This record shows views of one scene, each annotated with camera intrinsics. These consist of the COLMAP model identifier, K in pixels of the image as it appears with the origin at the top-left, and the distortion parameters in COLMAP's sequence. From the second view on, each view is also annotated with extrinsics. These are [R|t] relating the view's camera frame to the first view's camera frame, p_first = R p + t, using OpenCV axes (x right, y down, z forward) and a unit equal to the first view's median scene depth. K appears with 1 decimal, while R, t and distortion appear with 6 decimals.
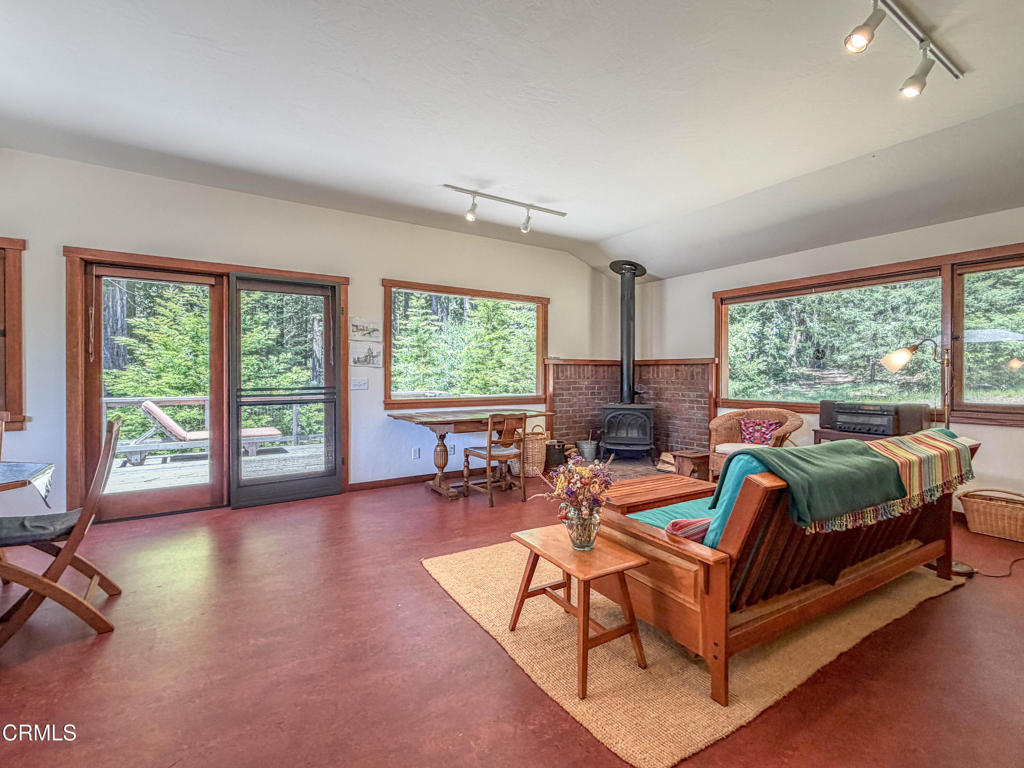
lens RADIAL K [[465.3, 0, 511.9], [0, 465.3, 377.8], [0, 0, 1]] dist [-0.000665, -0.000245]
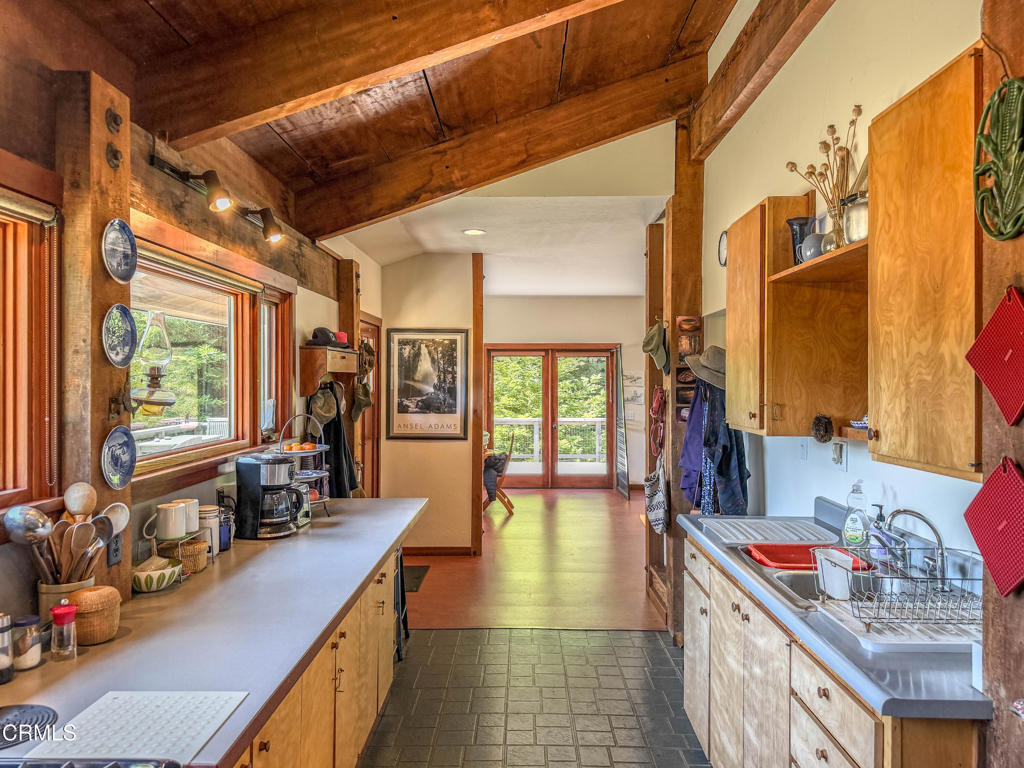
lens RADIAL K [[729.2, 0, 517.0], [0, 729.2, 382.8], [0, 0, 1]] dist [0.052173, -0.067045]
pose [[0.835247, 0.002128, -0.549871, 0.611786], [-0.004216, 0.999988, -0.002534, -0.079907], [0.549859, 0.004435, 0.835245, -1.056813]]
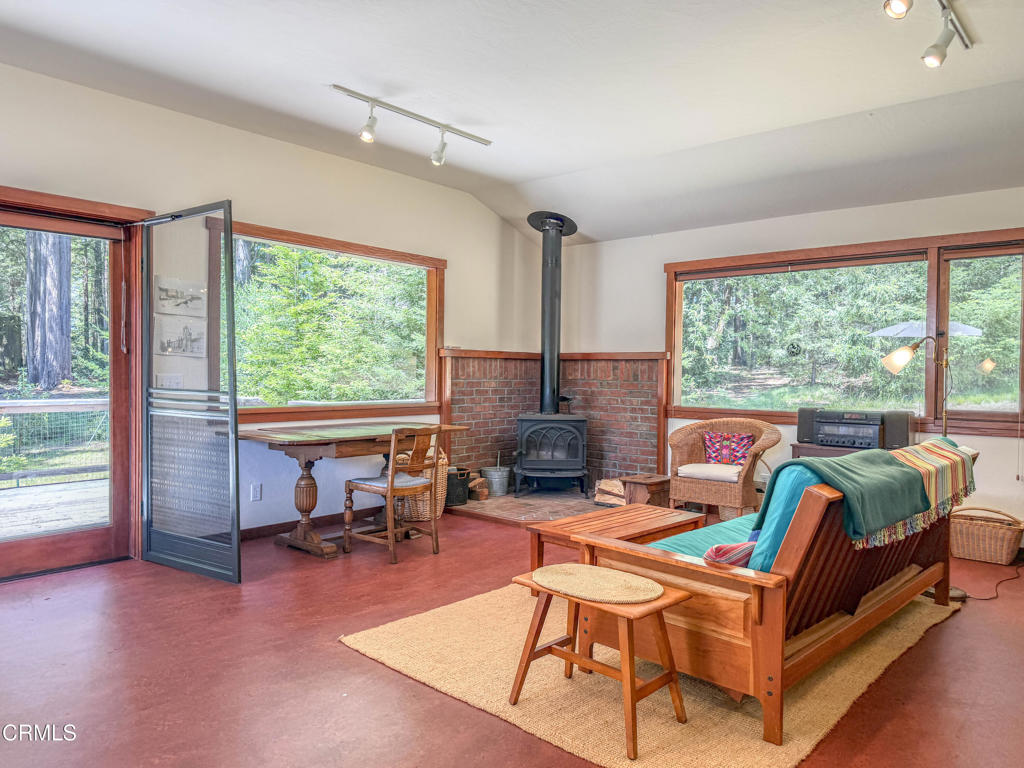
lens RADIAL K [[729.2, 0, 516.1], [0, 729.2, 387.9], [0, 0, 1]] dist [0.052173, -0.067045]
pose [[0.959629, 0.004224, 0.281239, -0.154807], [-0.008648, 0.999858, 0.014490, 0.000448], [-0.281137, -0.016337, 0.959528, -0.074115]]
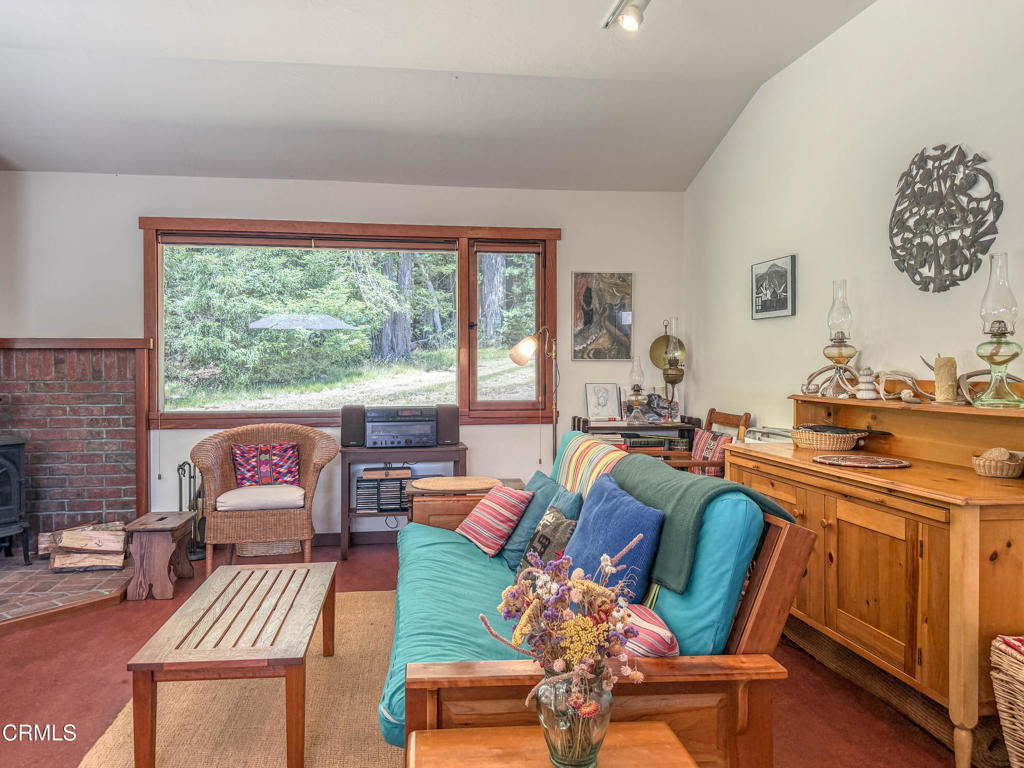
lens RADIAL K [[729.2, 0, 510.8], [0, 729.2, 385.1], [0, 0, 1]] dist [0.052173, -0.067045]
pose [[0.409240, -0.023970, 0.912112, -0.211013], [0.008866, 0.999712, 0.022294, -0.004925], [-0.912384, -0.001037, 0.409335, 0.327501]]
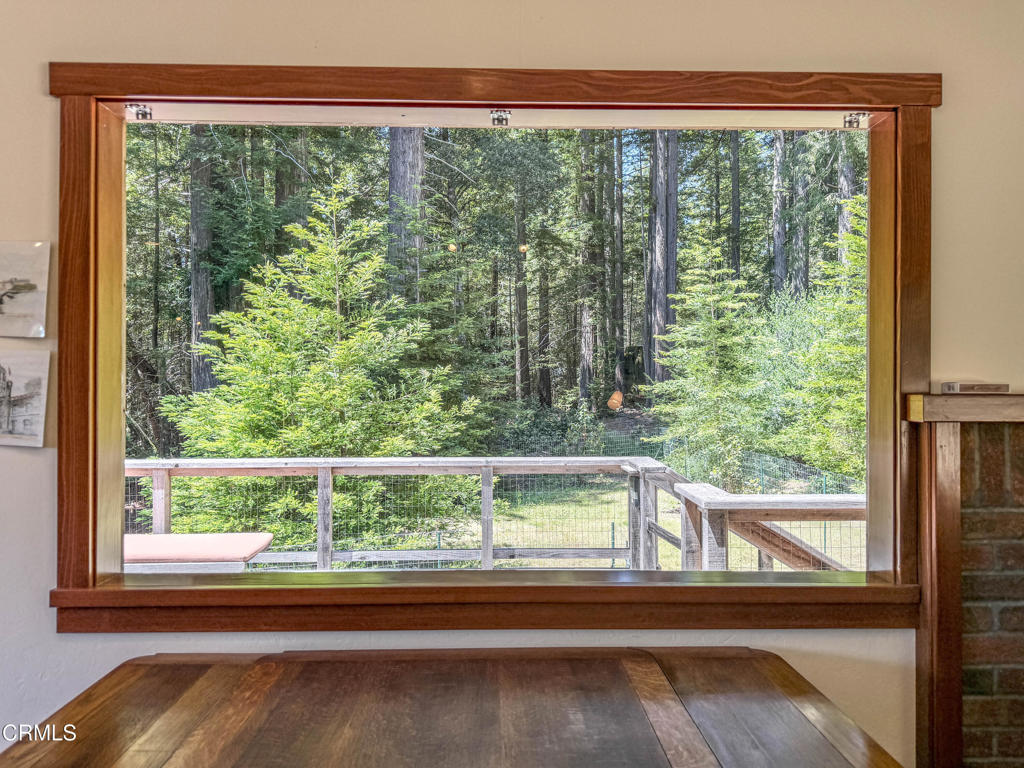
lens RADIAL K [[729.2, 0, 515.4], [0, 729.2, 390.3], [0, 0, 1]] dist [0.052173, -0.067045]
pose [[0.856043, 0.000034, -0.516905, 0.108147], [-0.002892, 0.999985, -0.004723, -0.050056], [0.516897, 0.005538, 0.856030, 0.814850]]
